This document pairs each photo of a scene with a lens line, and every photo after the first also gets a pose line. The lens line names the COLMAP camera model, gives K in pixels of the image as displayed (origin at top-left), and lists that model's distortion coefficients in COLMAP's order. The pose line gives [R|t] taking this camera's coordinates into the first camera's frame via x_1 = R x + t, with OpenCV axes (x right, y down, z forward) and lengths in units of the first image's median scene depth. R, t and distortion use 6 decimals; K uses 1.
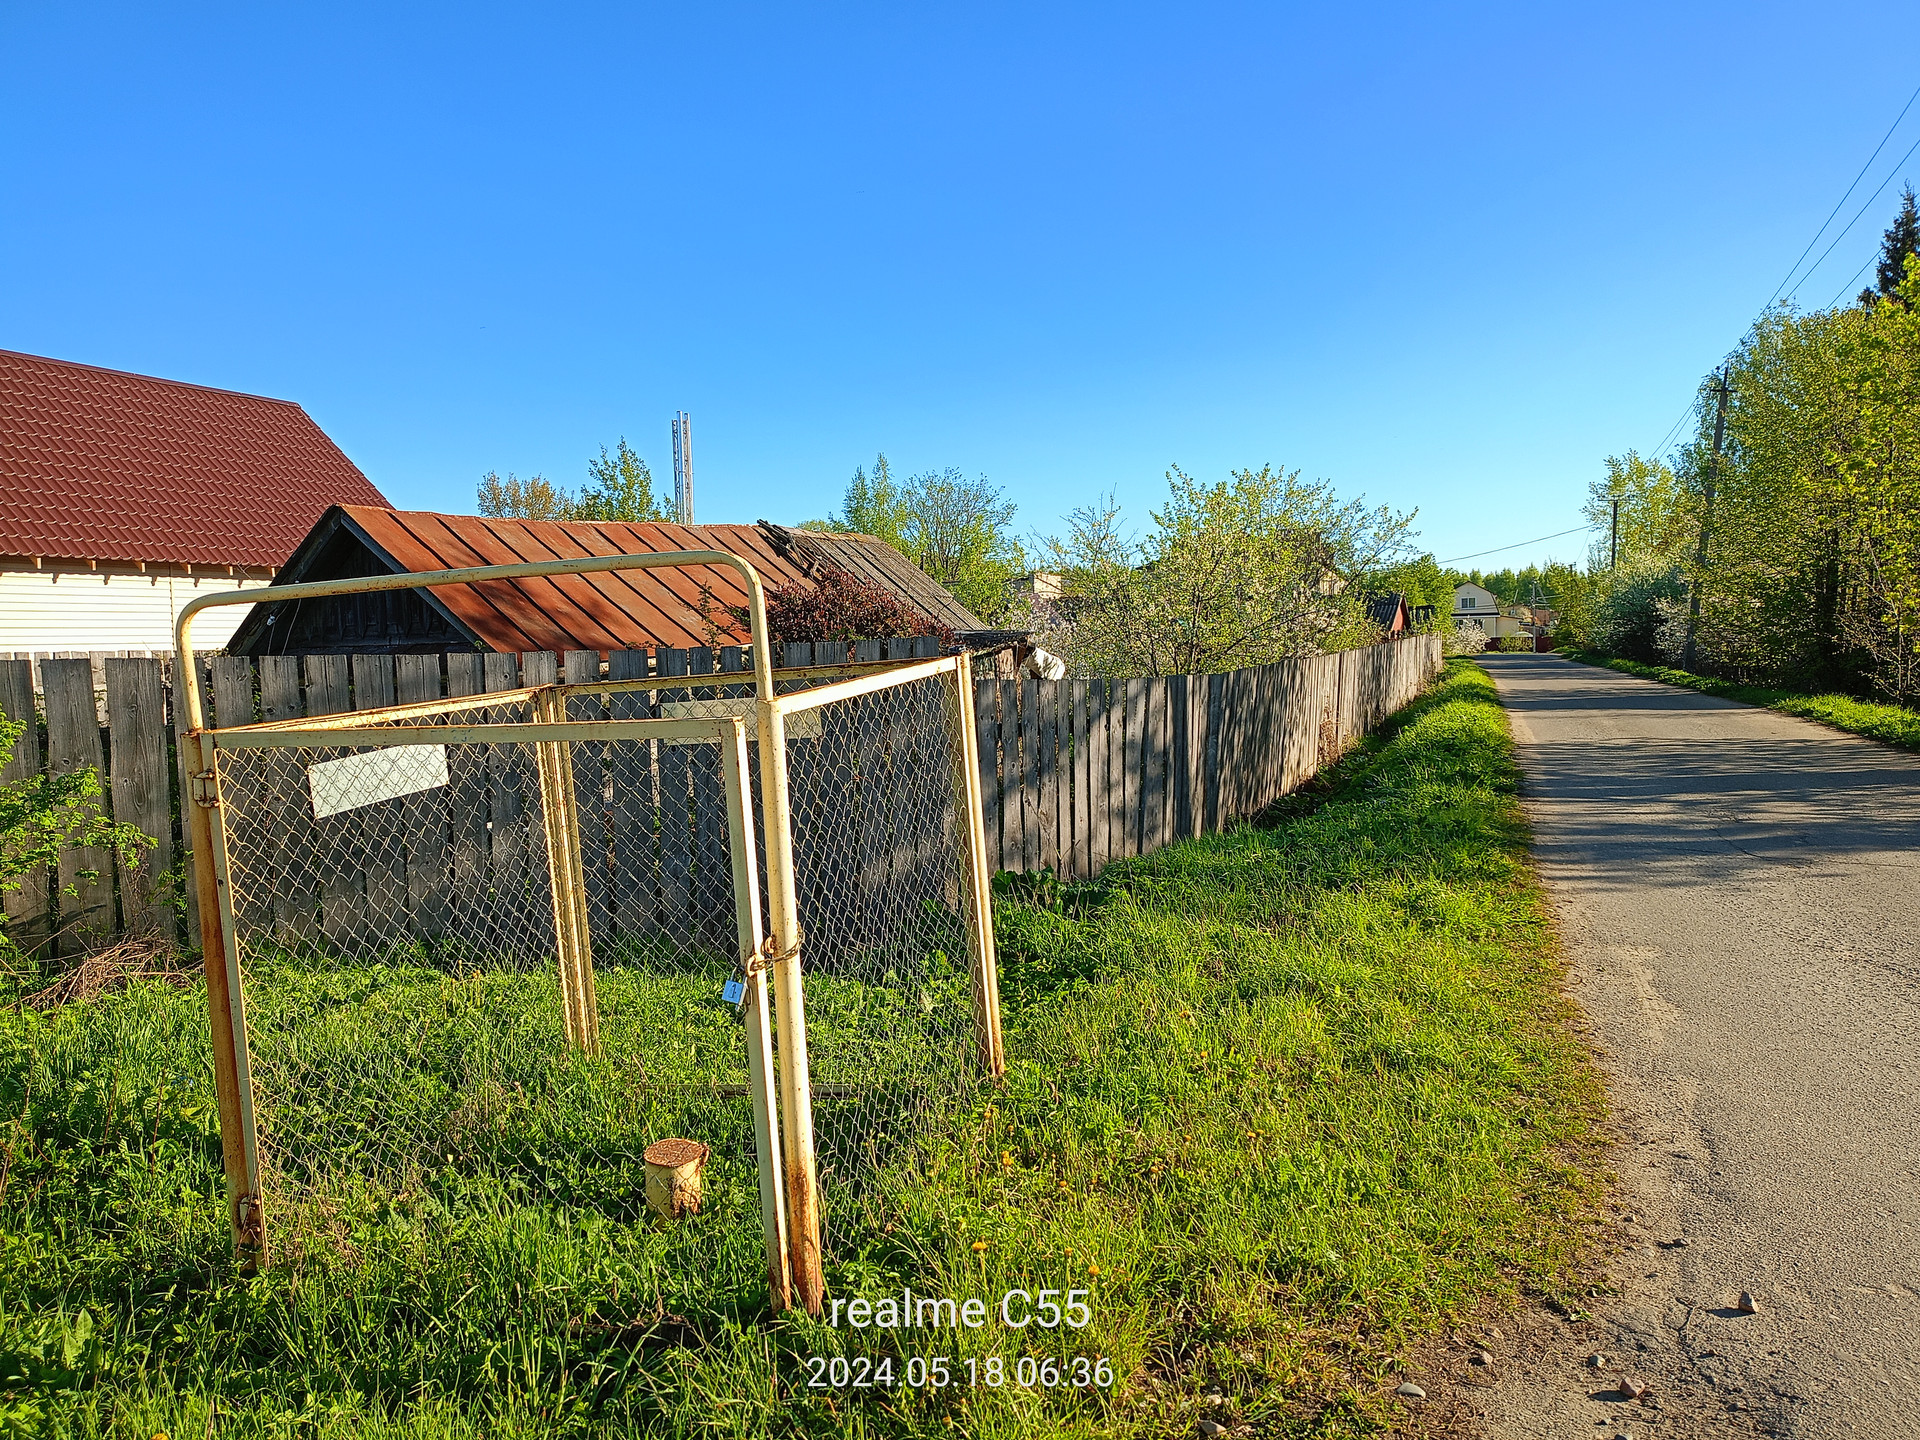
lens RADIAL K [[1376.8, 0, 960.0], [0, 1376.8, 720.0], [0, 0, 1]] dist [0.077992, -0.109001]
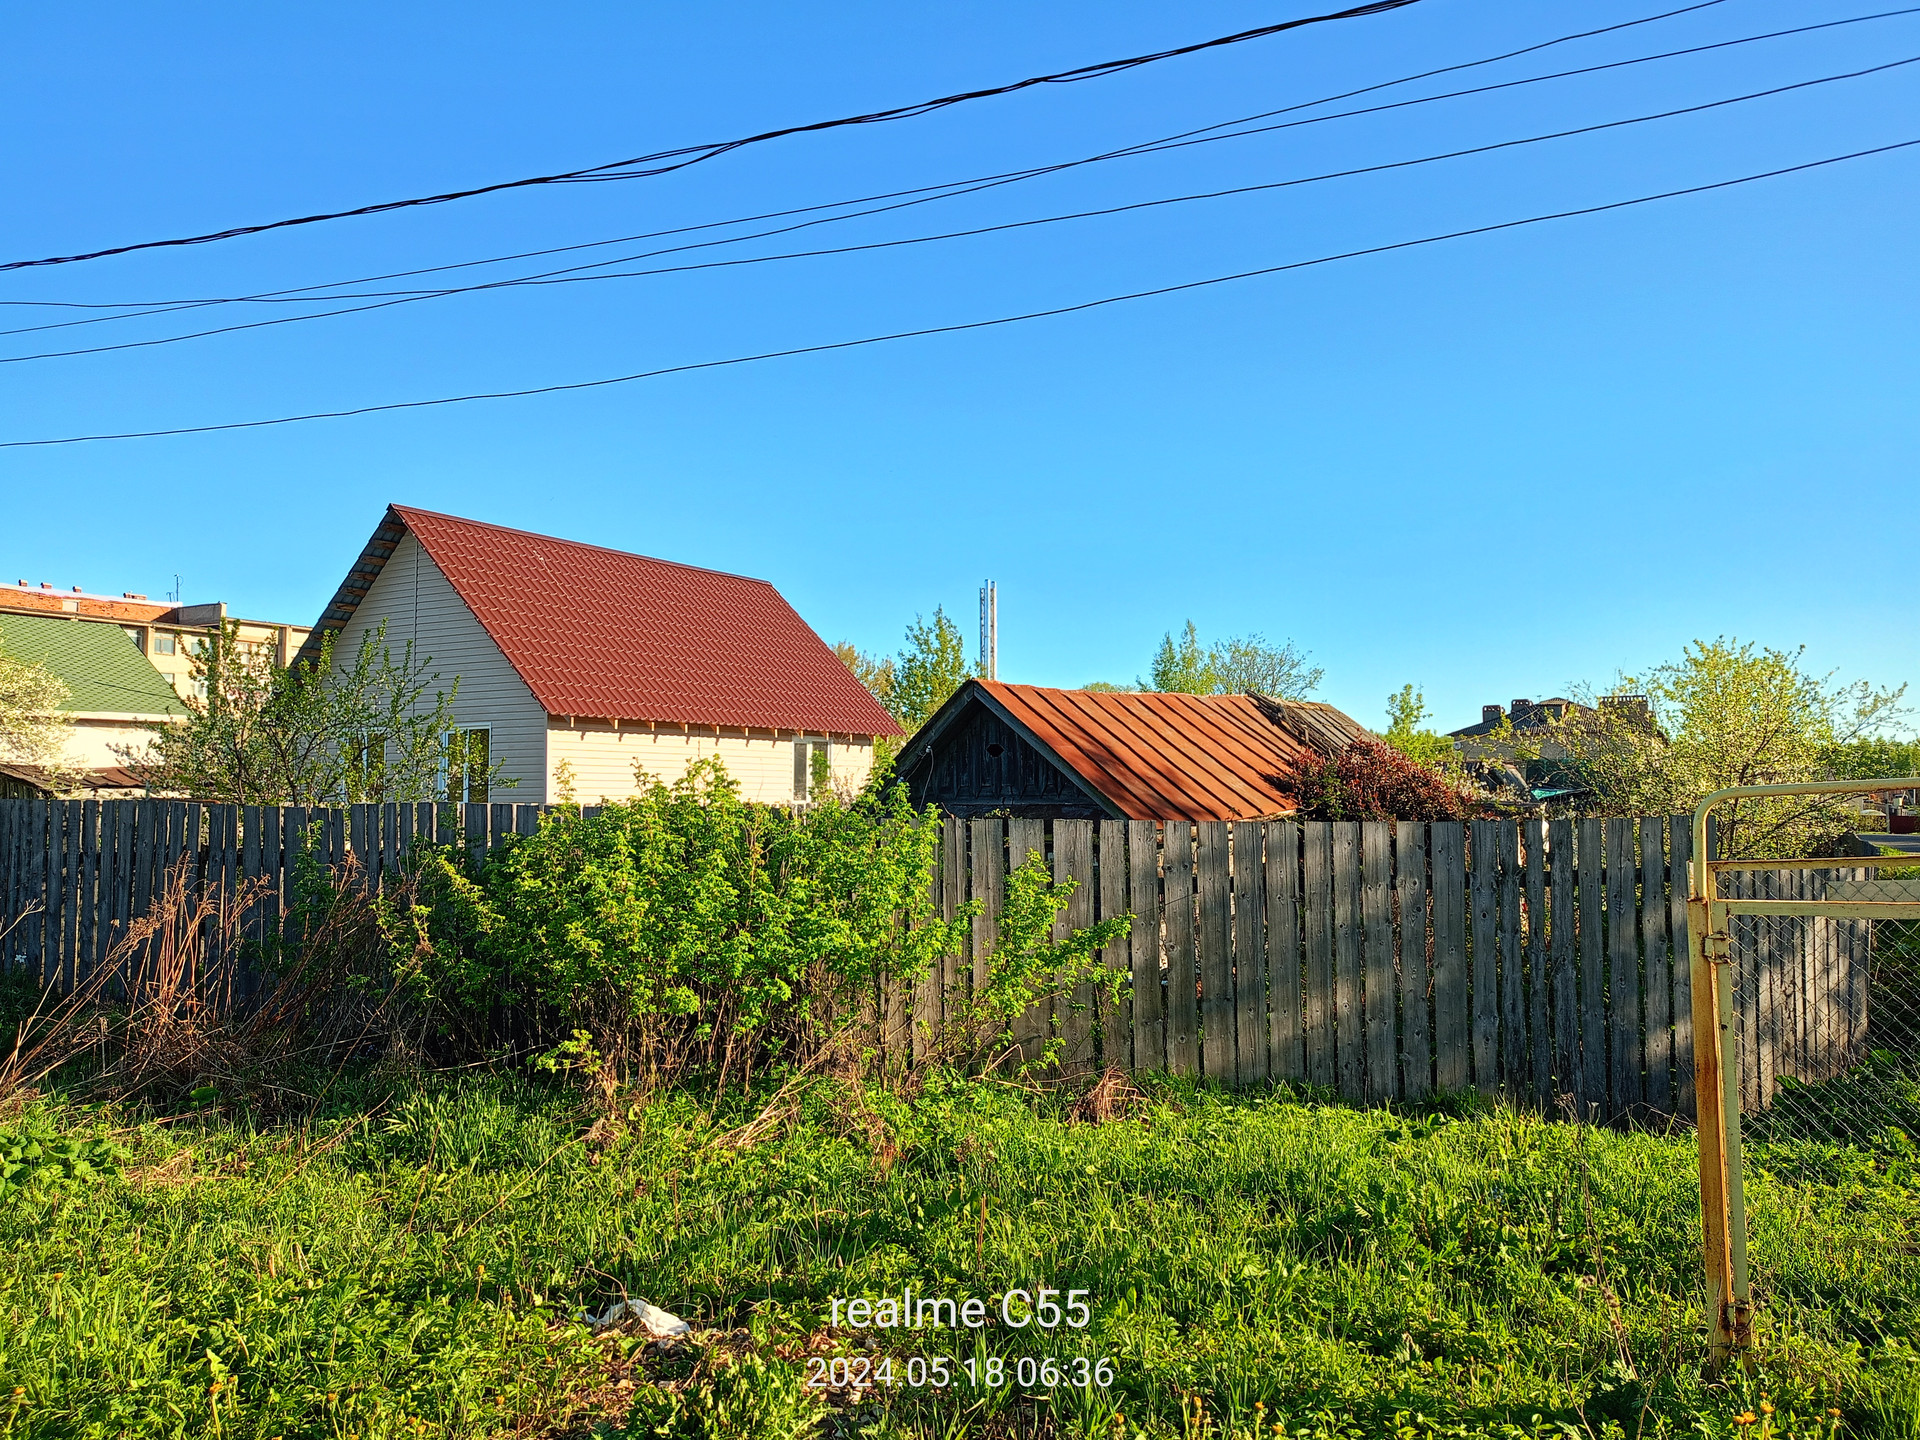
lens RADIAL K [[1376.8, 0, 960.0], [0, 1376.8, 720.0], [0, 0, 1]] dist [0.077992, -0.109001]
pose [[0.986232, 0.013561, -0.164812, -0.154117], [-0.032380, 0.993175, -0.112046, 0.001837], [0.162168, 0.115840, 0.979940, -0.049375]]
